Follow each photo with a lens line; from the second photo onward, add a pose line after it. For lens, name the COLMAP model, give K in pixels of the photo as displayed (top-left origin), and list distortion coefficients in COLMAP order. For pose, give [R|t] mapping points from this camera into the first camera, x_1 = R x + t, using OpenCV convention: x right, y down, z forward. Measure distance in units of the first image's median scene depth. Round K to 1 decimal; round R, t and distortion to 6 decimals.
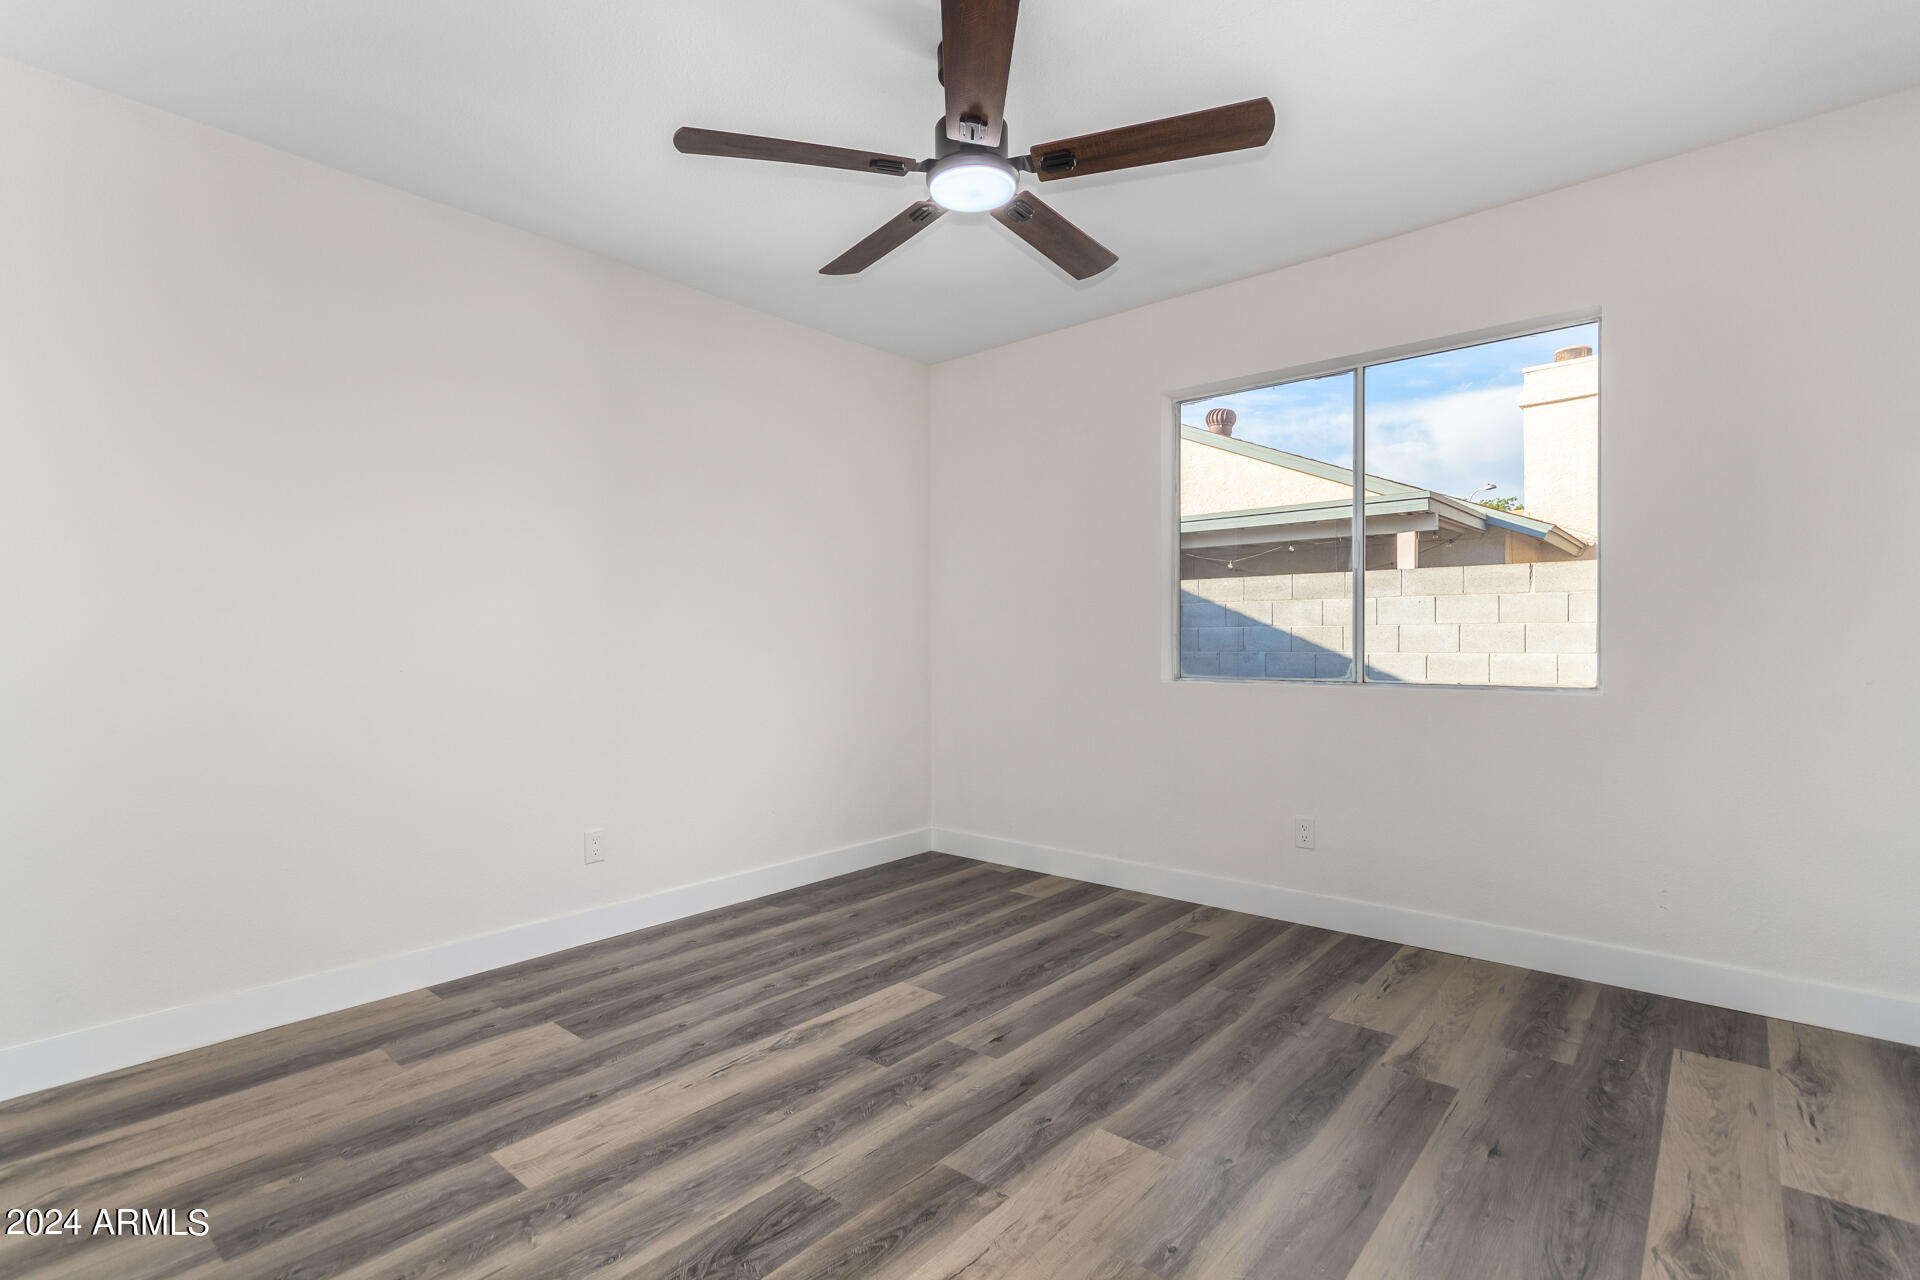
lens RADIAL K [[912.5, 0, 993.7], [0, 912.5, 646.7], [0, 0, 1]] dist [0.003657, 0.001285]
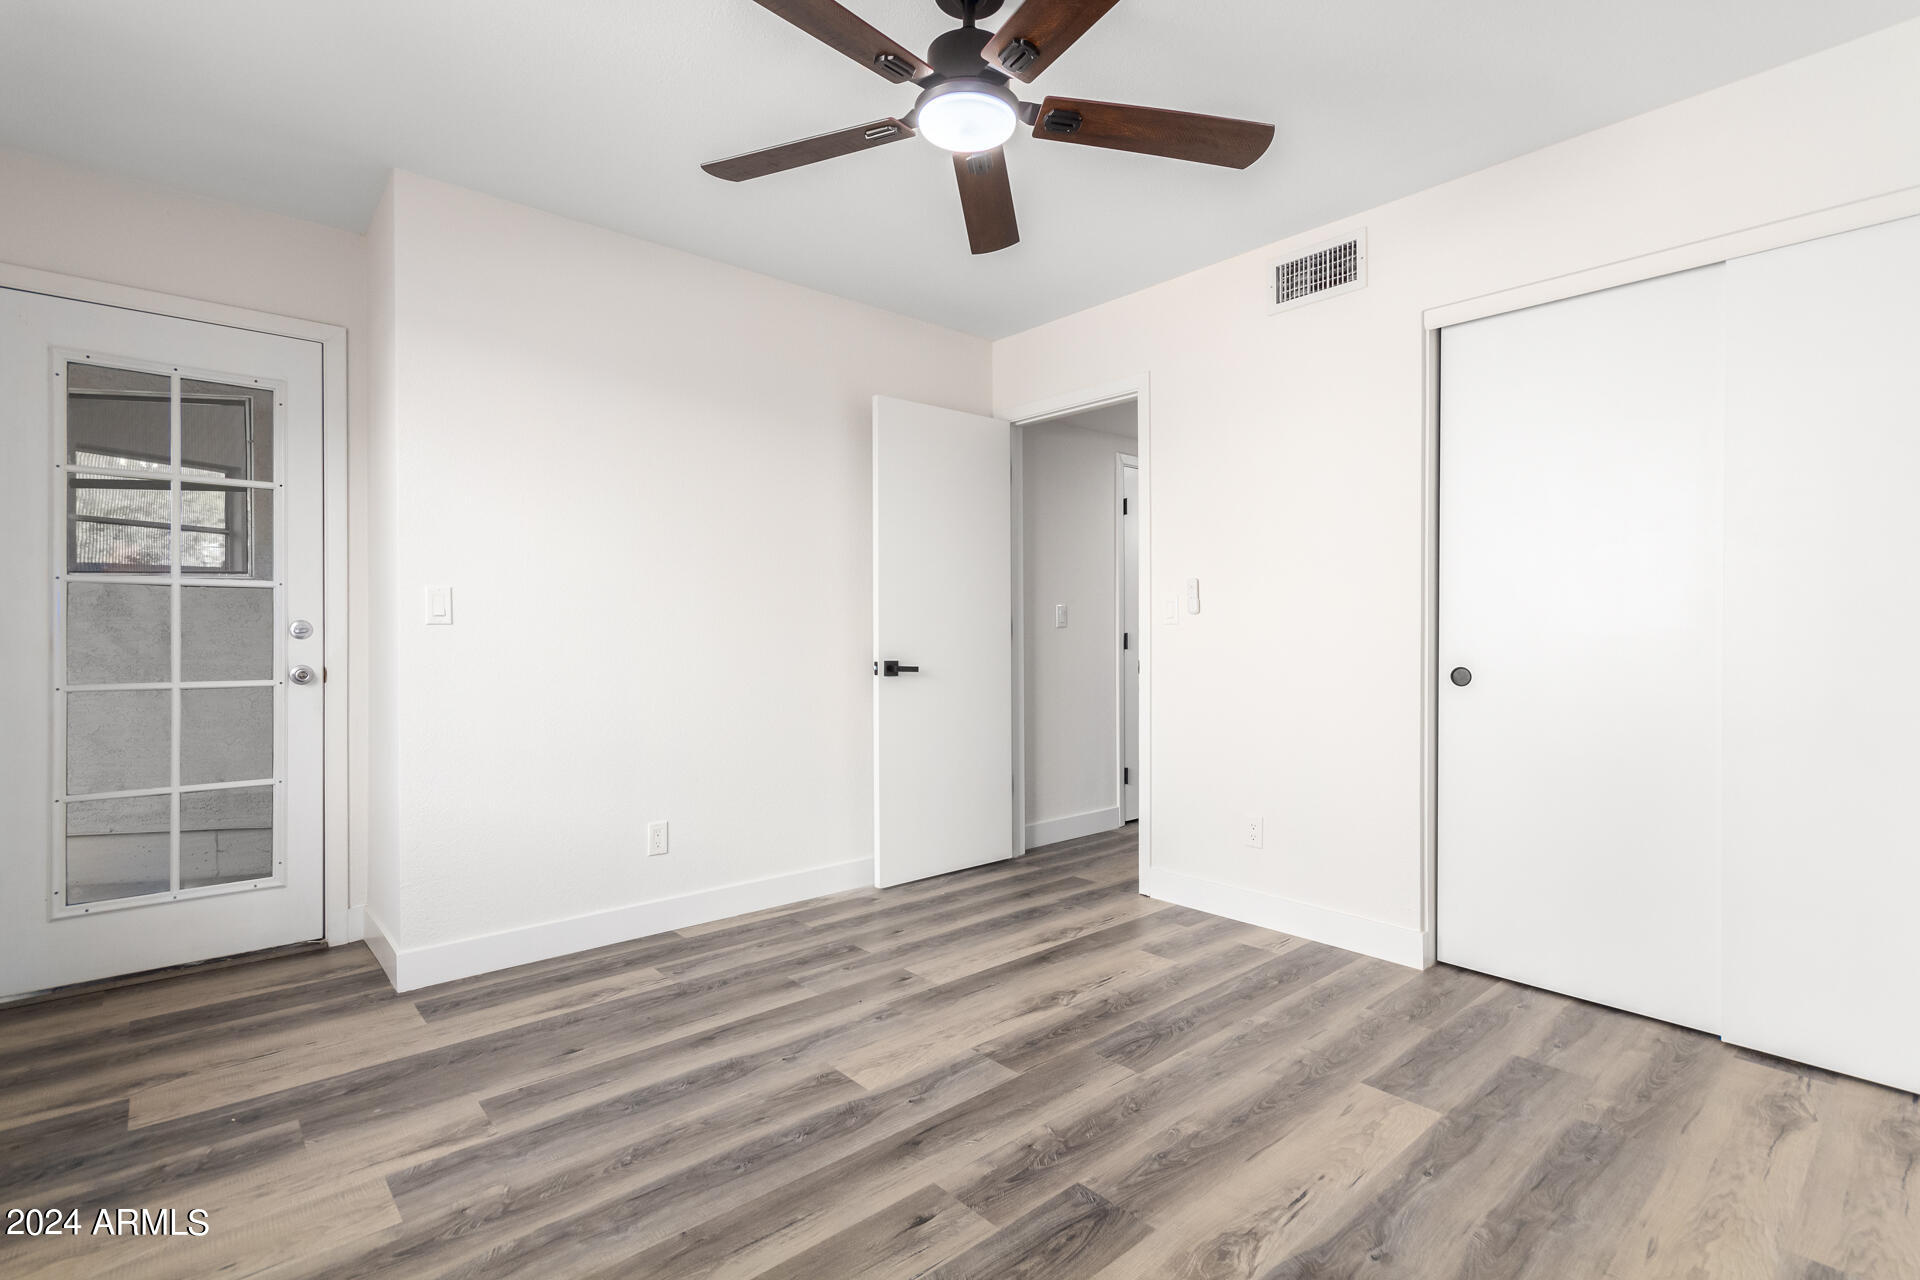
lens RADIAL K [[912.5, 0, 993.7], [0, 912.5, 646.7], [0, 0, 1]] dist [0.003657, 0.001285]
pose [[-0.990963, 0.007277, 0.133938, -0.169999], [0.009677, 0.999804, 0.017277, -0.007584], [-0.133786, 0.018417, -0.990839, 1.967872]]
